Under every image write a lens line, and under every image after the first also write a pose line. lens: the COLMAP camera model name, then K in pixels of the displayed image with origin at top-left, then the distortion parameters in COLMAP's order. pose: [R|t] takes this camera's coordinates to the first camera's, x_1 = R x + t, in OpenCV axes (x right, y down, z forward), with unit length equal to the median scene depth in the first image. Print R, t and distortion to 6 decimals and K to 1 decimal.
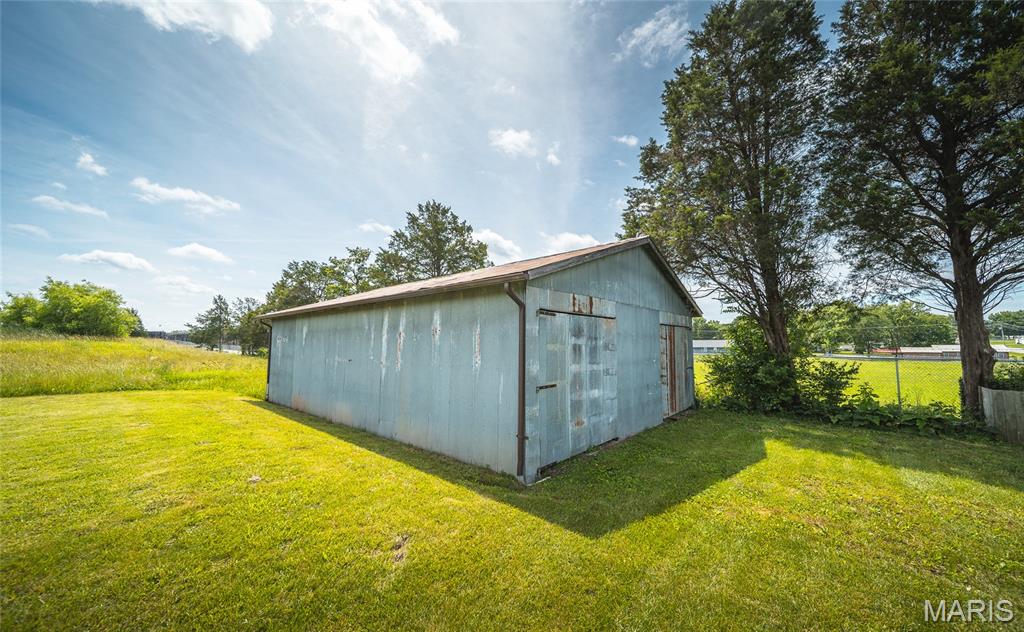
lens RADIAL K [[359.7, 0, 517.5], [0, 359.7, 320.8], [0, 0, 1]] dist [0.002611, 0.000035]
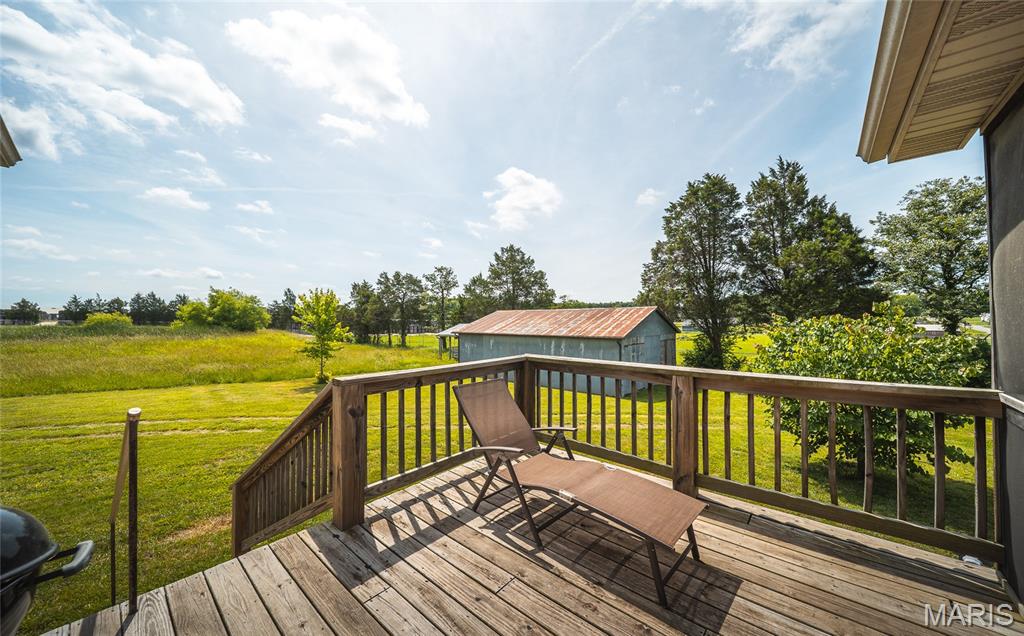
lens RADIAL K [[359.7, 0, 507.5], [0, 359.7, 319.2], [0, 0, 1]] dist [0.002611, 0.000035]
pose [[0.999905, -0.006779, -0.012011, -0.719831], [0.007549, 0.997841, 0.065243, -0.371029], [0.011543, -0.065327, 0.997797, -1.677204]]
